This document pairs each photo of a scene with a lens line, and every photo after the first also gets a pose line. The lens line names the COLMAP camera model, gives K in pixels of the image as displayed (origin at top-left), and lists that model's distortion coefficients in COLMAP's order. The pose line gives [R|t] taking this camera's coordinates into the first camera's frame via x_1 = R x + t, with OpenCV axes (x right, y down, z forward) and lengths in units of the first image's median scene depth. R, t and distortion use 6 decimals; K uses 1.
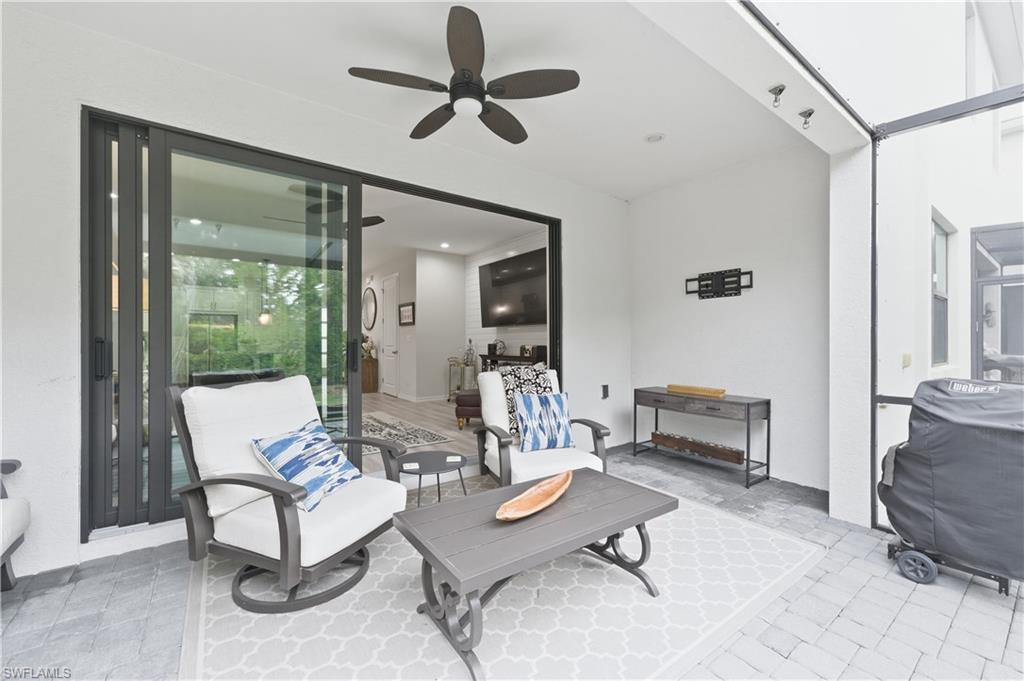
lens RADIAL K [[411.7, 0, 513.9], [0, 411.7, 339.8], [0, 0, 1]] dist [-0.001506, -0.000133]
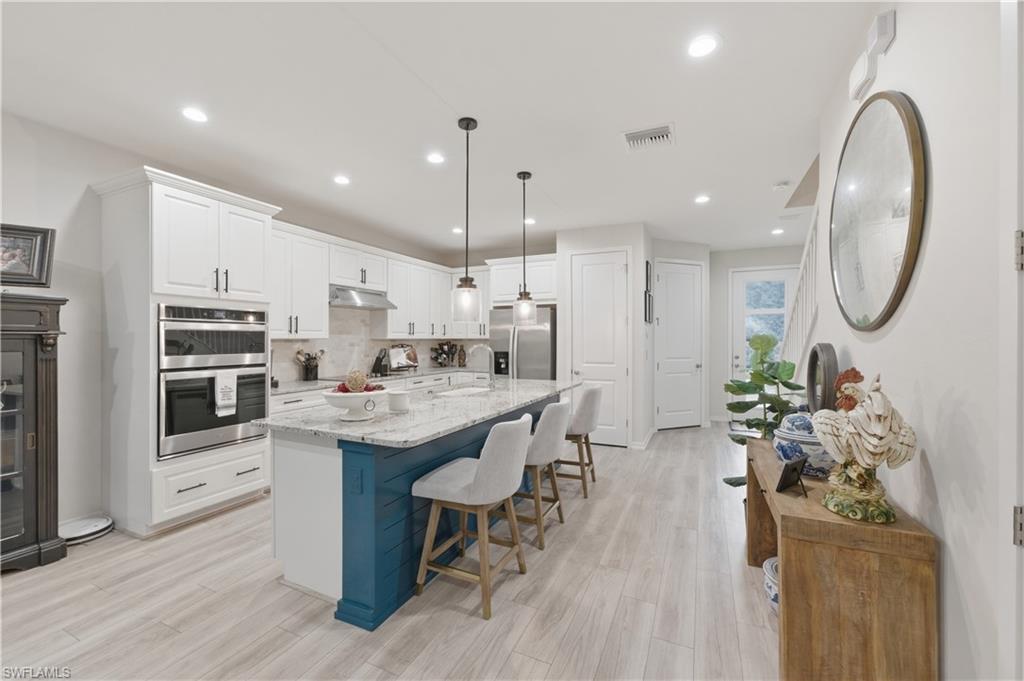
lens RADIAL K [[411.7, 0, 513.2], [0, 411.7, 339.9], [0, 0, 1]] dist [-0.001506, -0.000133]
pose [[0.490514, 0.002394, -0.871430, -0.281781], [-0.001709, 0.999997, 0.001785, -0.019789], [0.871431, 0.000614, 0.490517, 0.808806]]
